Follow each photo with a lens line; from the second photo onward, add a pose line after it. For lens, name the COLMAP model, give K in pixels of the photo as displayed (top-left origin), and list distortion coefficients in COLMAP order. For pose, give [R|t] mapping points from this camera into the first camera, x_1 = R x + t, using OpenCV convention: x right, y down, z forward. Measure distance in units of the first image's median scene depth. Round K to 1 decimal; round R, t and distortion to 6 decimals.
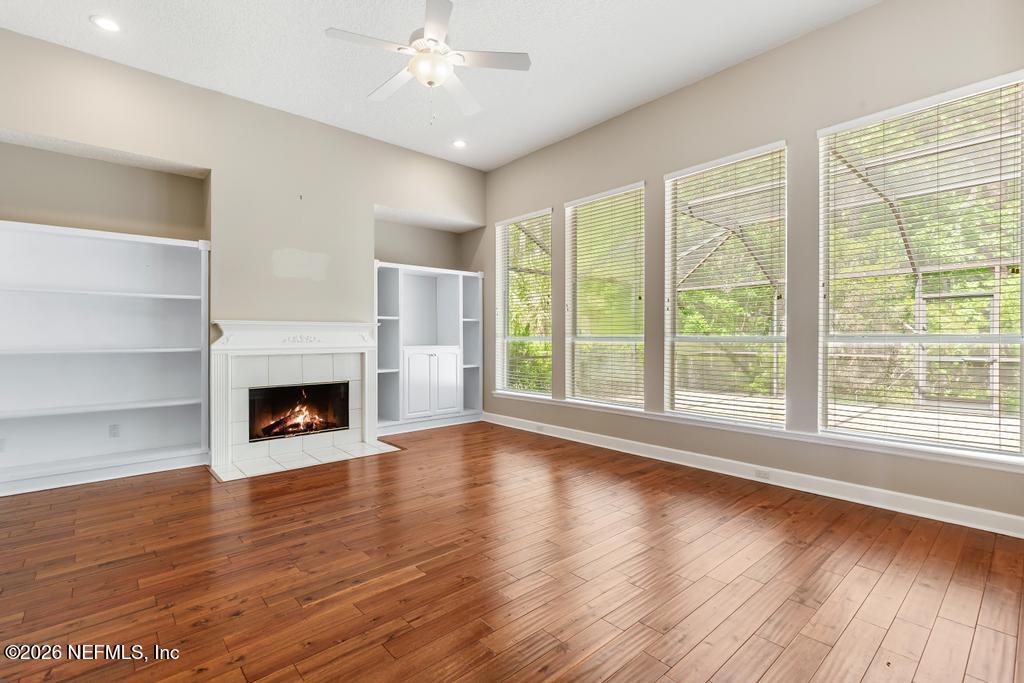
lens RADIAL K [[462.3, 0, 501.5], [0, 462.3, 338.0], [0, 0, 1]] dist [-0.000563, -0.000281]
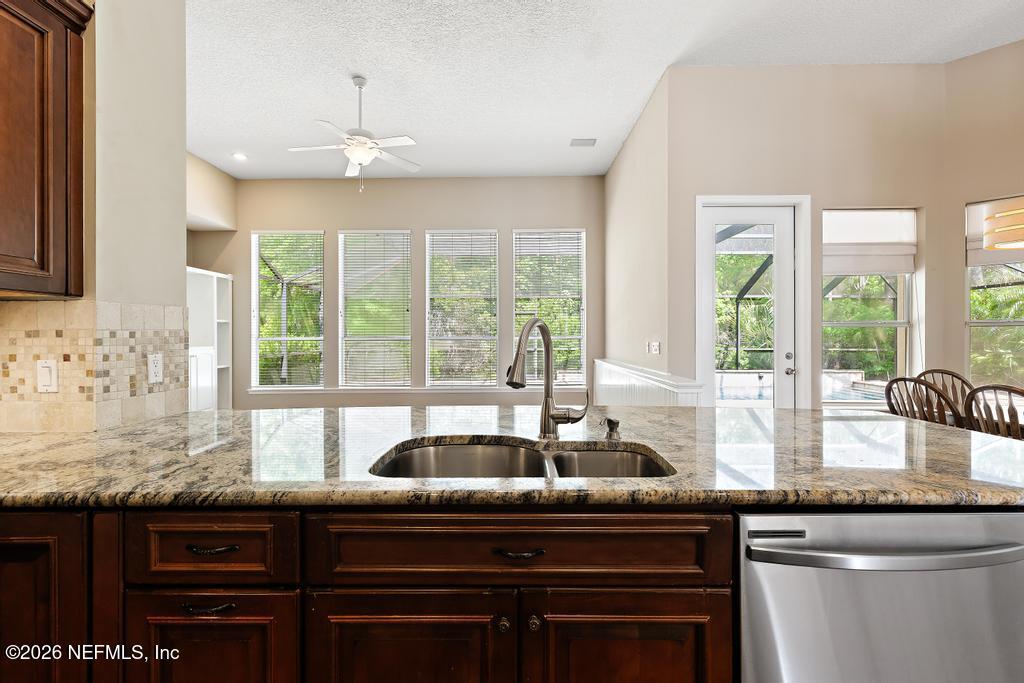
lens RADIAL K [[462.3, 0, 501.5], [0, 462.3, 338.0], [0, 0, 1]] dist [-0.000563, -0.000281]
pose [[0.674786, -0.004034, 0.738002, -0.493647], [0.005886, 0.999983, 0.000084, 0.001936], [-0.737990, 0.004287, 0.674798, -0.167346]]
